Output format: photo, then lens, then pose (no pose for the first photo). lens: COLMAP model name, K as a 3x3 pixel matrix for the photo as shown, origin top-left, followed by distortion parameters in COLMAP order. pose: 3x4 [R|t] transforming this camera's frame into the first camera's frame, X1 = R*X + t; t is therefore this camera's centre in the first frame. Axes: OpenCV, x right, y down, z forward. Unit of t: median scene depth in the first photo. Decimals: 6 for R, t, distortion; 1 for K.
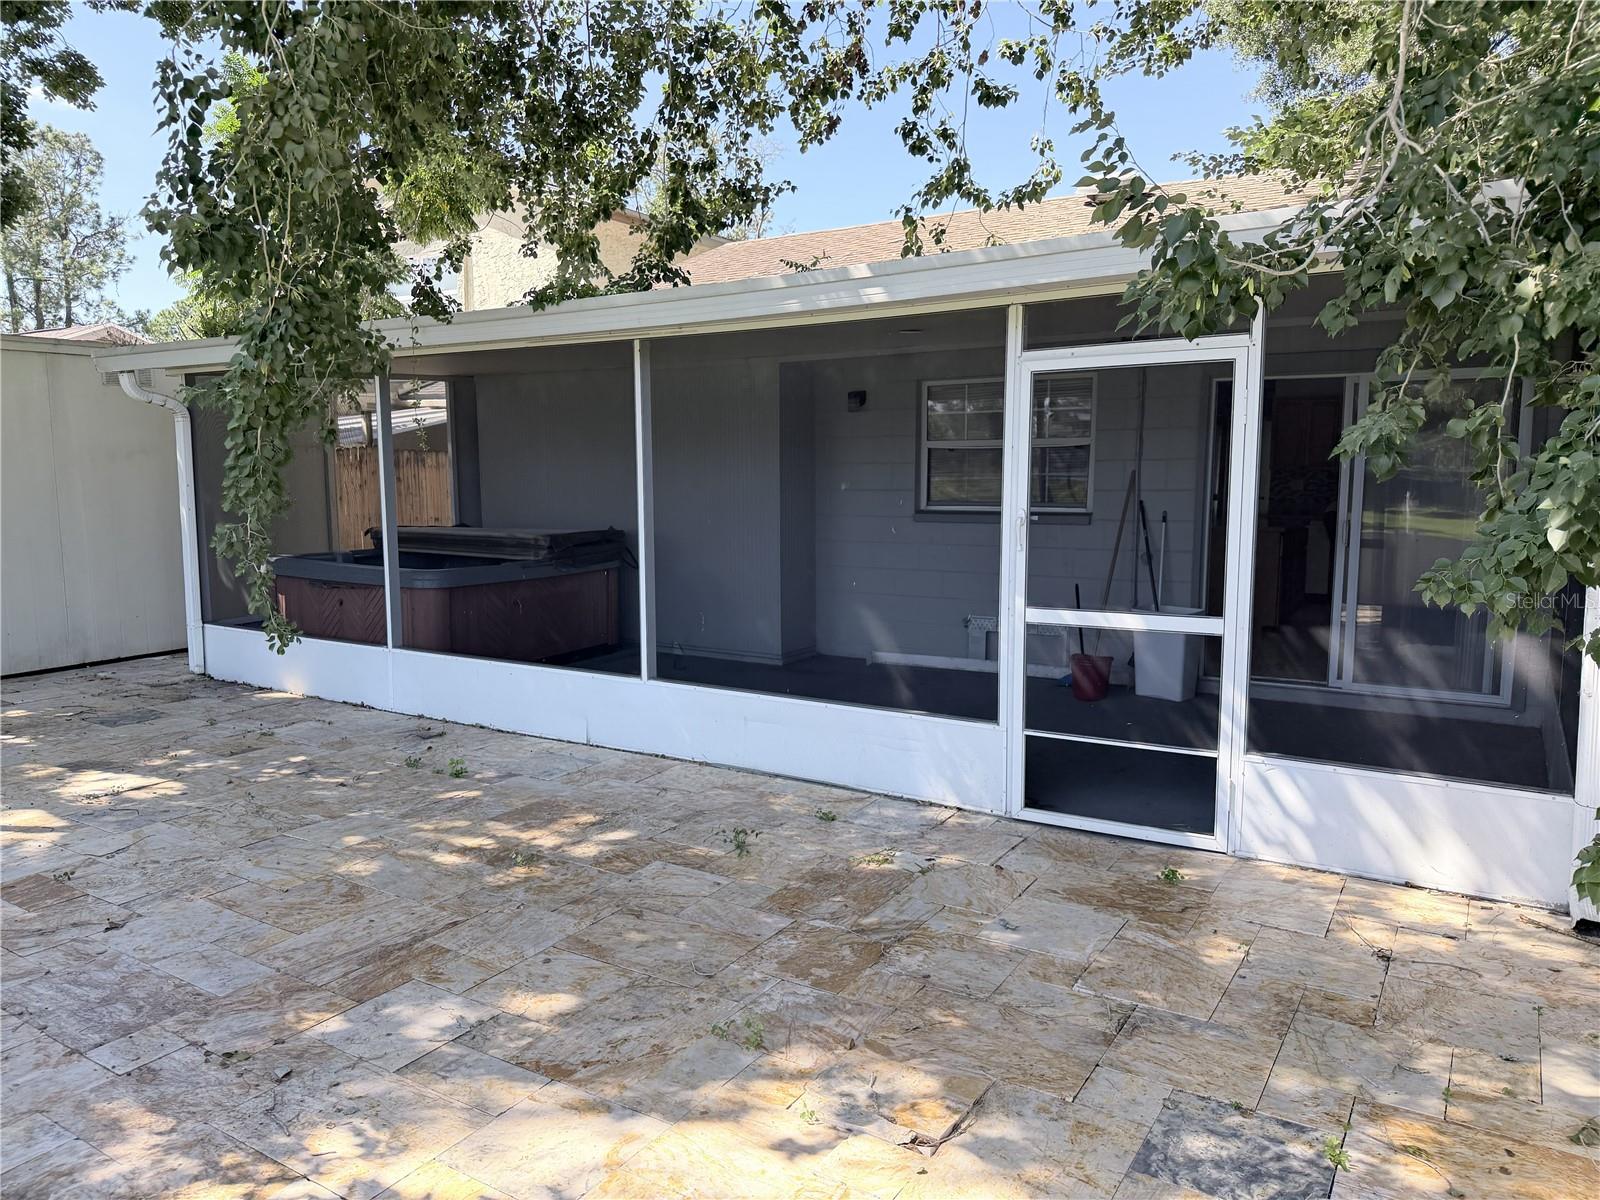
lens RADIAL K [[1120.7, 0, 802.7], [0, 1120.7, 590.7], [0, 0, 1]] dist [0.023511, -0.025011]
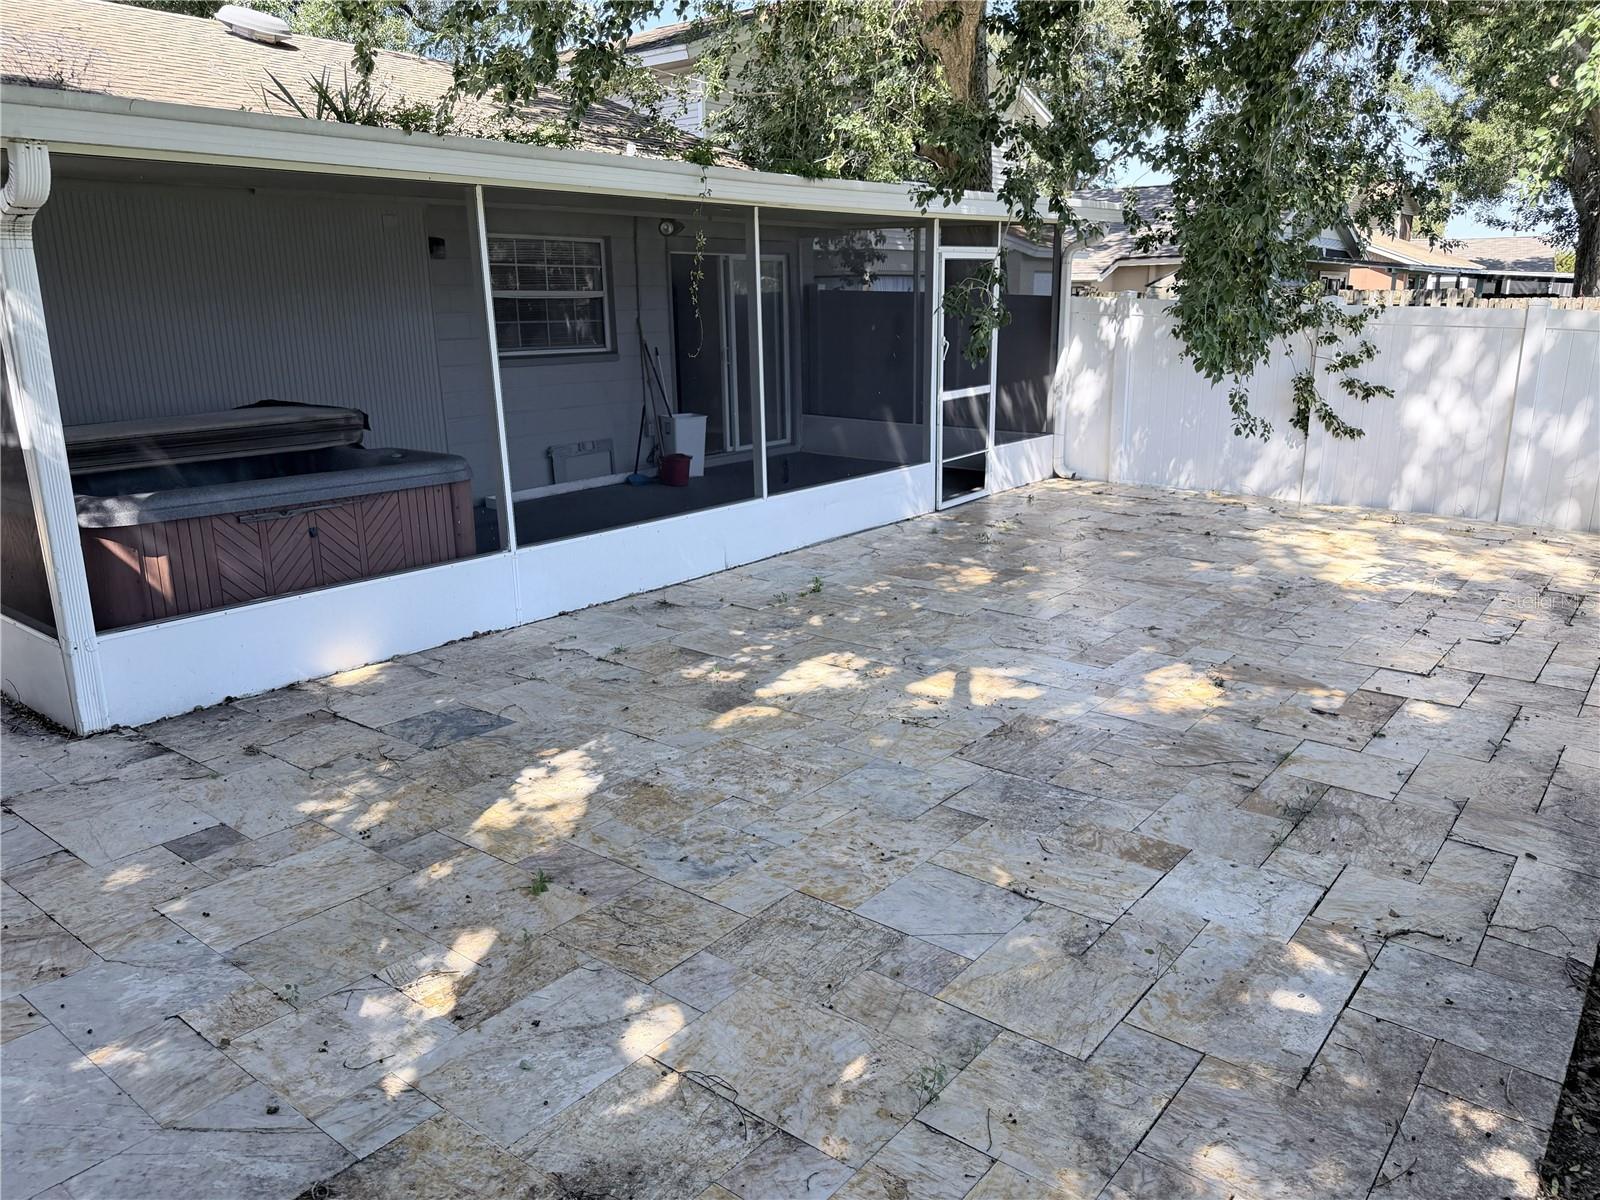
lens RADIAL K [[1120.7, 0, 793.2], [0, 1120.7, 605.4], [0, 0, 1]] dist [0.023511, -0.025011]
pose [[0.129684, -0.255737, 0.958009, -1.655096], [0.127867, 0.962414, 0.239604, -0.117976], [-0.983276, 0.091424, 0.157510, 0.975494]]
